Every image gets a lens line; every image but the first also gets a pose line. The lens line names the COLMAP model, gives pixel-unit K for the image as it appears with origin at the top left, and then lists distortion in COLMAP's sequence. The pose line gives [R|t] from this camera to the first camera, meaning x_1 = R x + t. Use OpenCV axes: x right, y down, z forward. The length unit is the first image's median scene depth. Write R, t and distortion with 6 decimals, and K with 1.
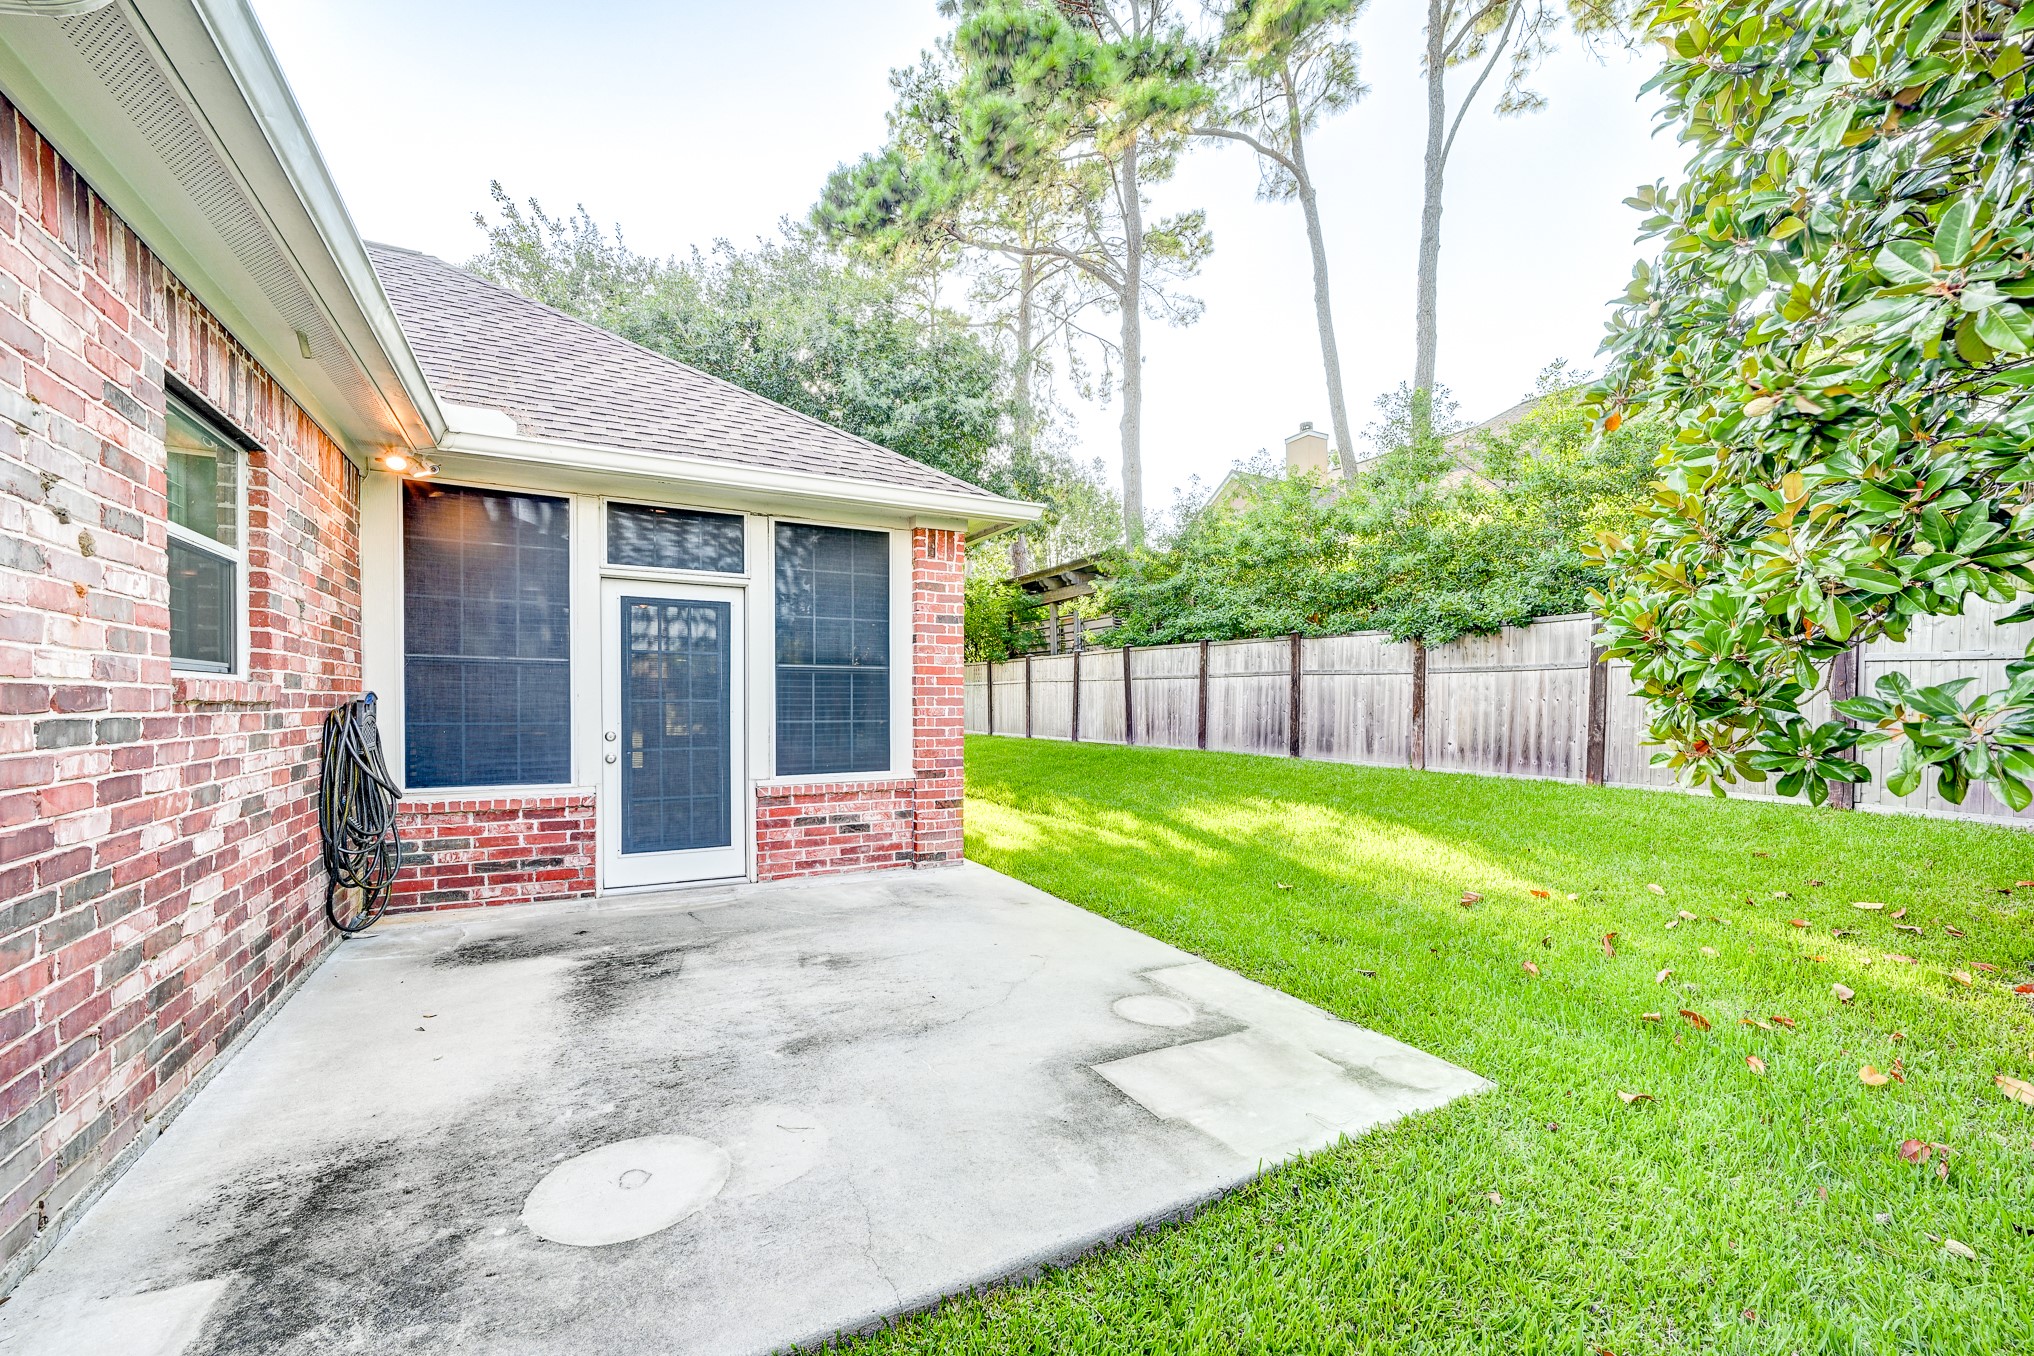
lens RADIAL K [[821.7, 0, 1015.4], [0, 821.7, 715.8], [0, 0, 1]] dist [0.001412, -0.000052]
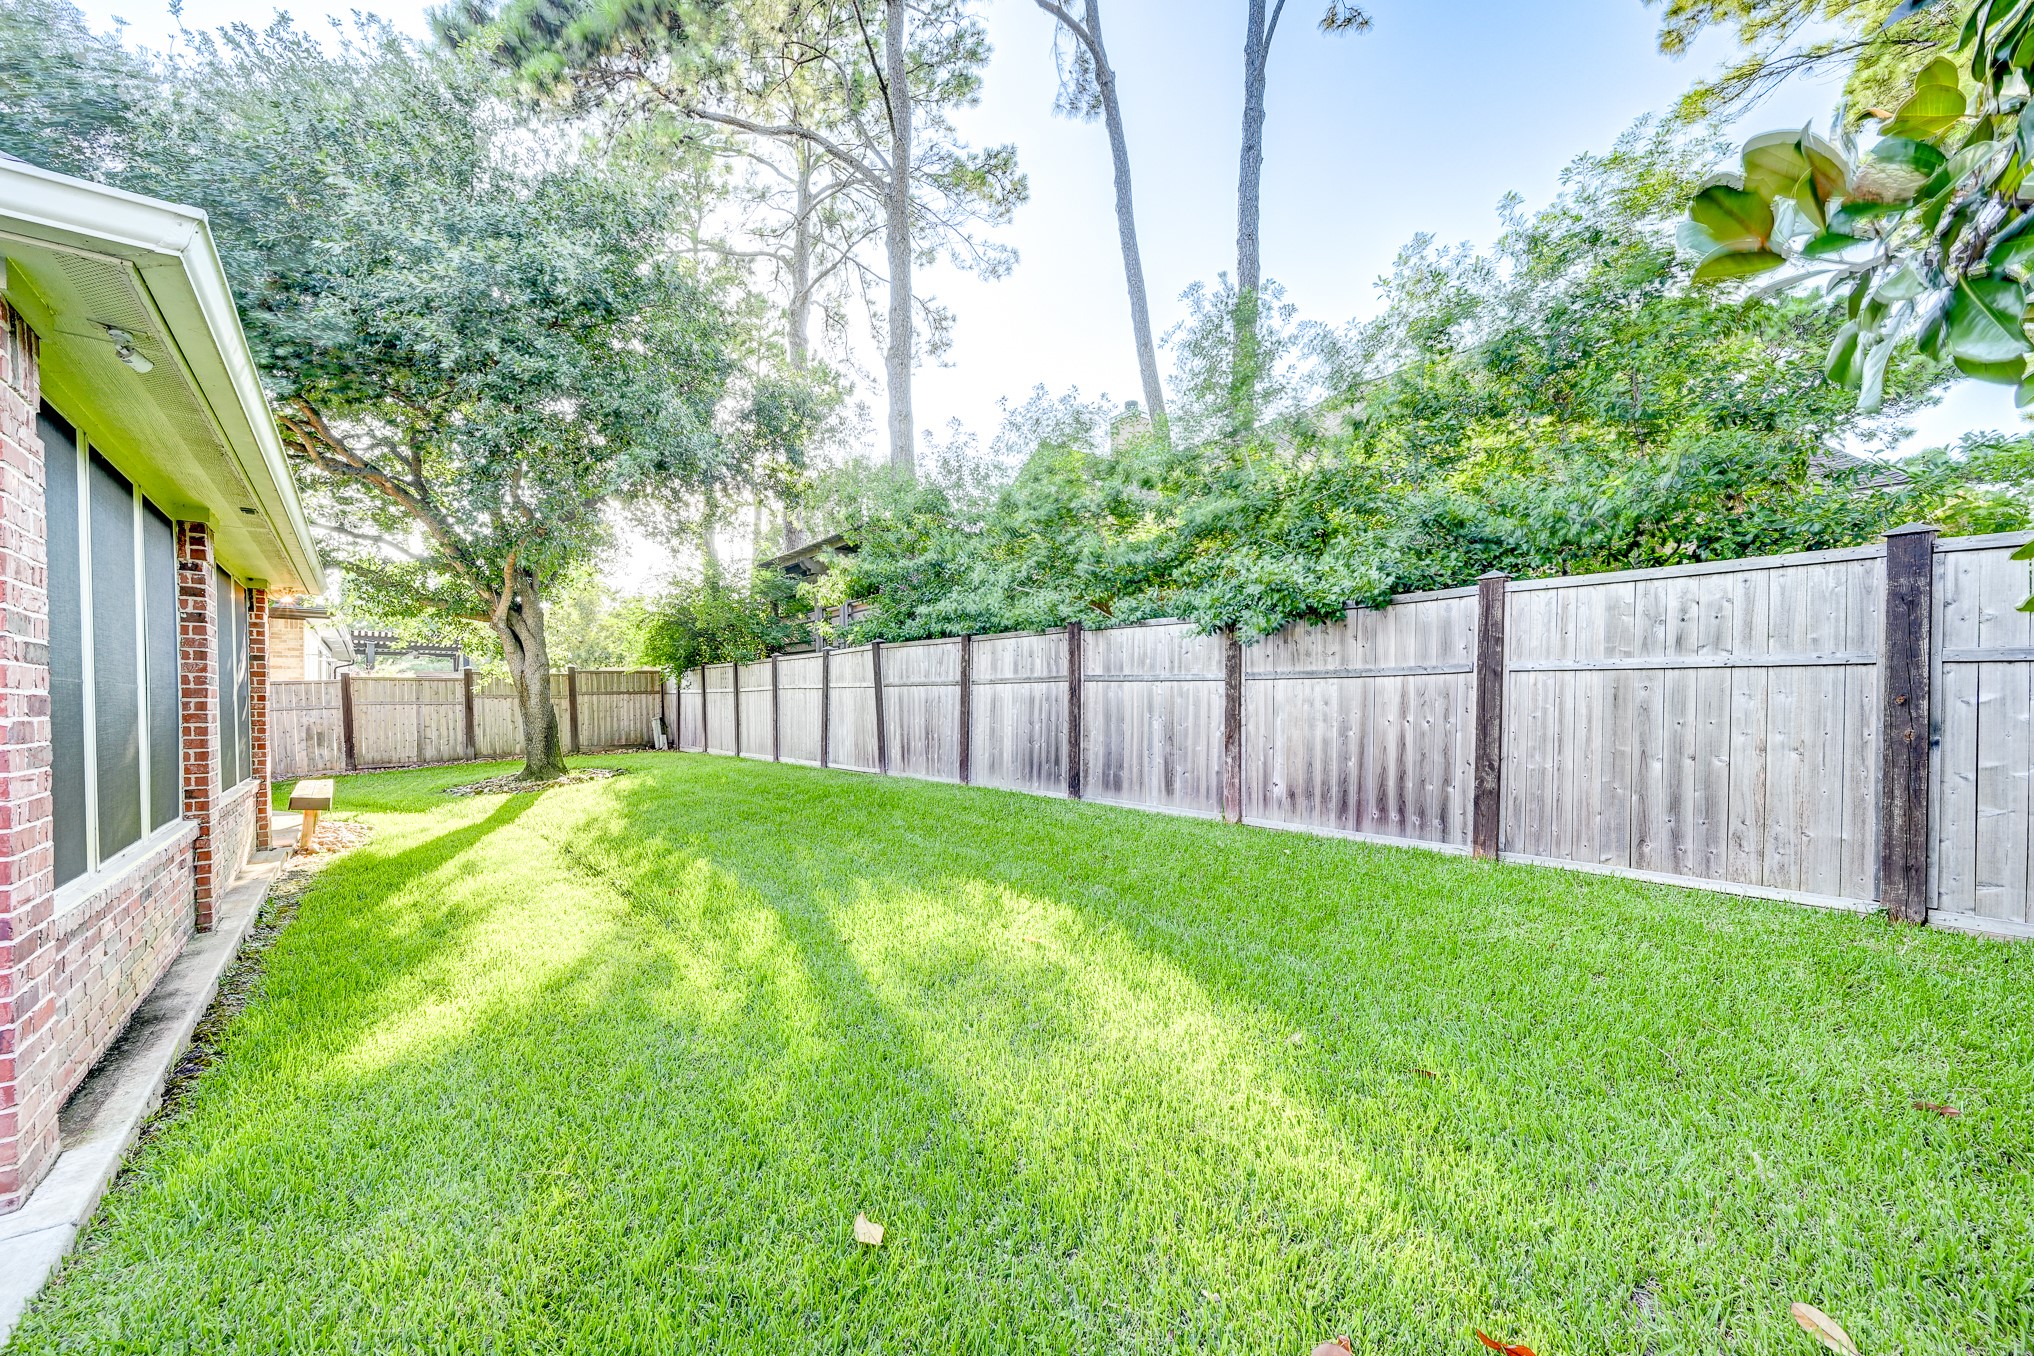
lens RADIAL K [[821.7, 0, 1015.4], [0, 821.7, 715.8], [0, 0, 1]] dist [0.001412, -0.000052]
pose [[0.985342, -0.008006, 0.170402, 0.169574], [0.008483, 0.999962, -0.002072, -0.019016], [-0.170379, 0.003487, 0.985372, 0.309391]]
